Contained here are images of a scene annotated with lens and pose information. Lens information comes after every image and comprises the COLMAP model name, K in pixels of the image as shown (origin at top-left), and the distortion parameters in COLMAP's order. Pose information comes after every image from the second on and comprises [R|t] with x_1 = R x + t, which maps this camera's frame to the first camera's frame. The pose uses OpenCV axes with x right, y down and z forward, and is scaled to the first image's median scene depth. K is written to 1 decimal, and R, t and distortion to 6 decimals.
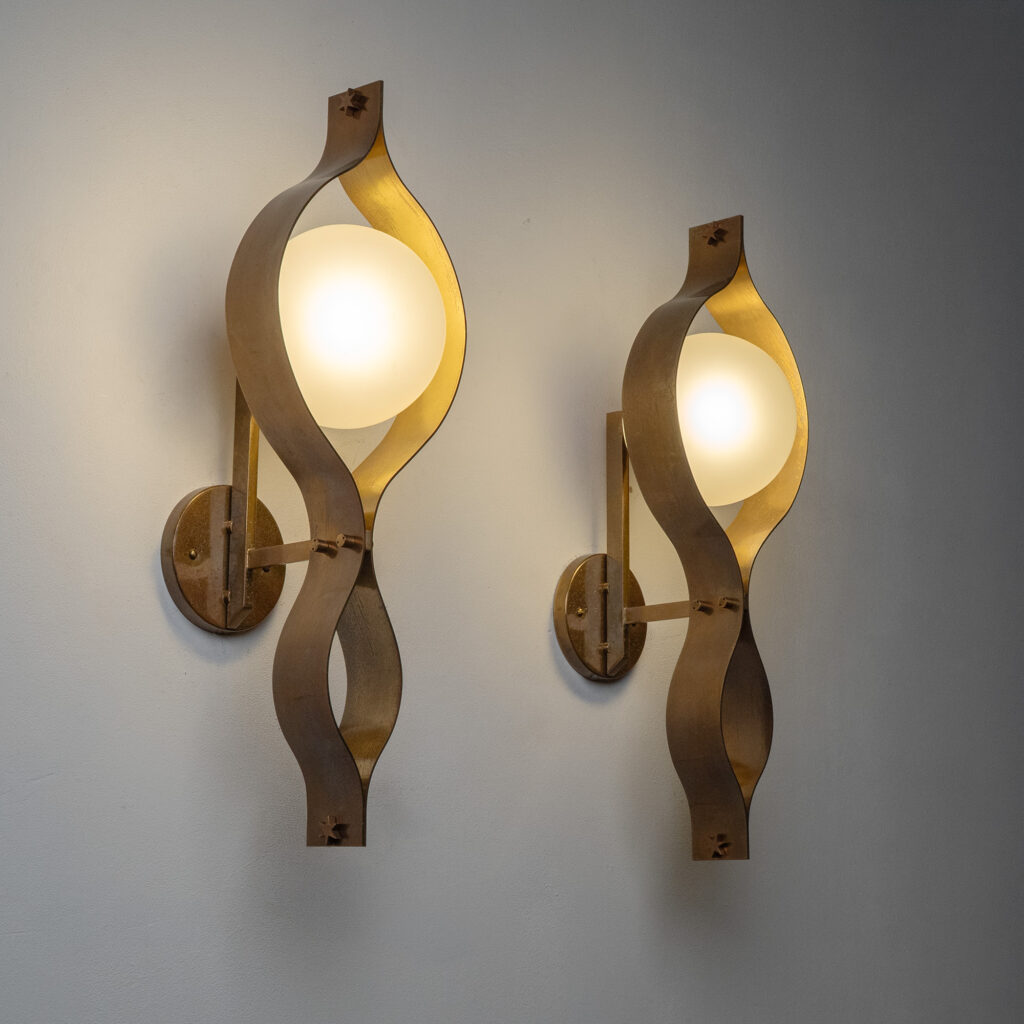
lens RADIAL K [[2533.7, 0, 512.0], [0, 2533.7, 512.0], [0, 0, 1]] dist [0.032608, -0.262357]
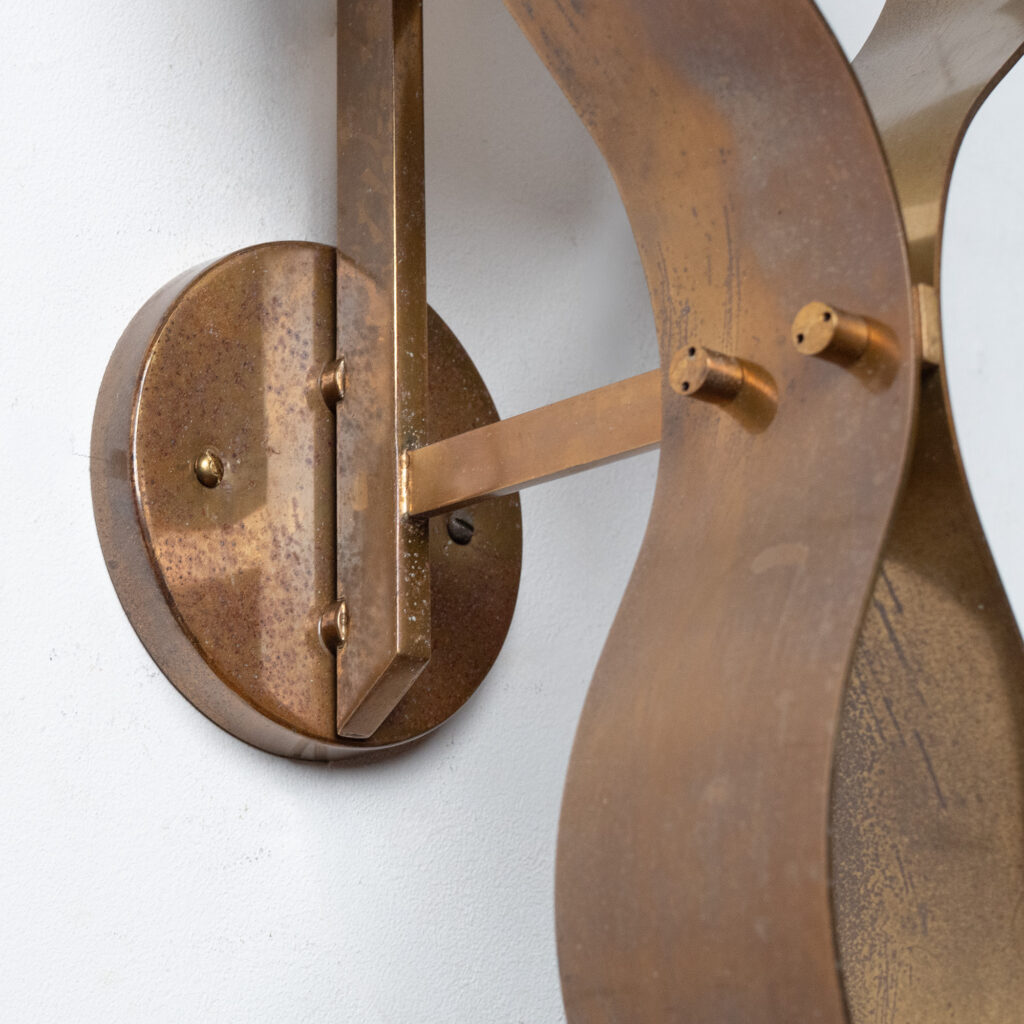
lens RADIAL K [[2533.7, 0, 512.0], [0, 2533.7, 512.0], [0, 0, 1]] dist [0.032608, -0.262357]
pose [[0.999233, -0.037890, -0.009894, -0.089974], [0.036949, 0.995915, -0.082392, 0.044986], [0.012975, 0.081963, 0.996551, 0.724634]]
